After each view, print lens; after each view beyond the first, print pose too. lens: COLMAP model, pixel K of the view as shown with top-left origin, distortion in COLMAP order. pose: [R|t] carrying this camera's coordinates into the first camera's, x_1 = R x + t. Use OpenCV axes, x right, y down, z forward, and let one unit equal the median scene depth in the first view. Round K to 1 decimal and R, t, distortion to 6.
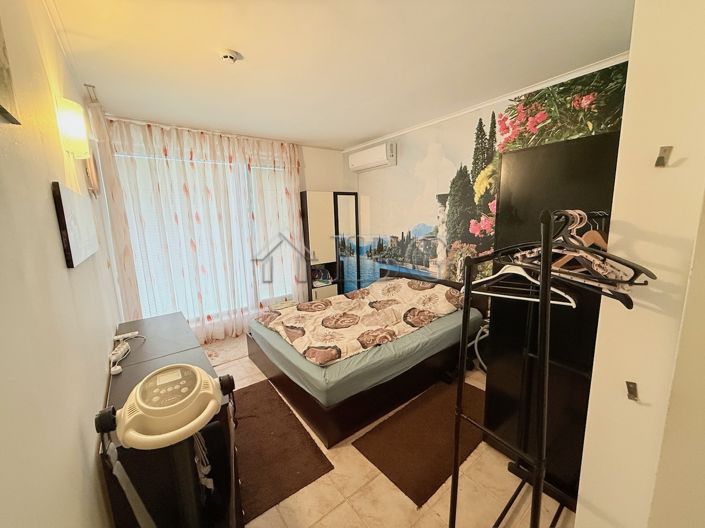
lens RADIAL K [[278.7, 0, 352.5], [0, 278.7, 264.0], [0, 0, 1]] dist [-0.000976, -0.000020]
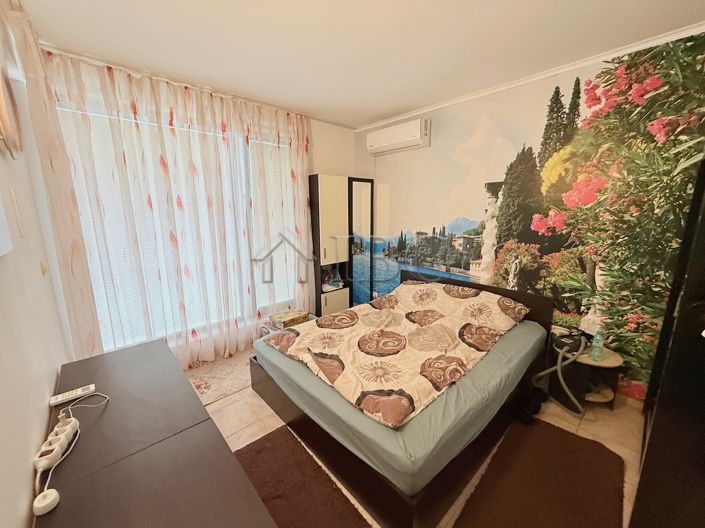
lens RADIAL K [[278.7, 0, 352.5], [0, 278.7, 264.0], [0, 0, 1]] dist [-0.000976, -0.000020]
pose [[0.995870, 0.008662, 0.090373, -0.172847], [-0.010477, 0.999752, 0.019627, -0.022839], [-0.090180, -0.020493, 0.995715, 0.226554]]
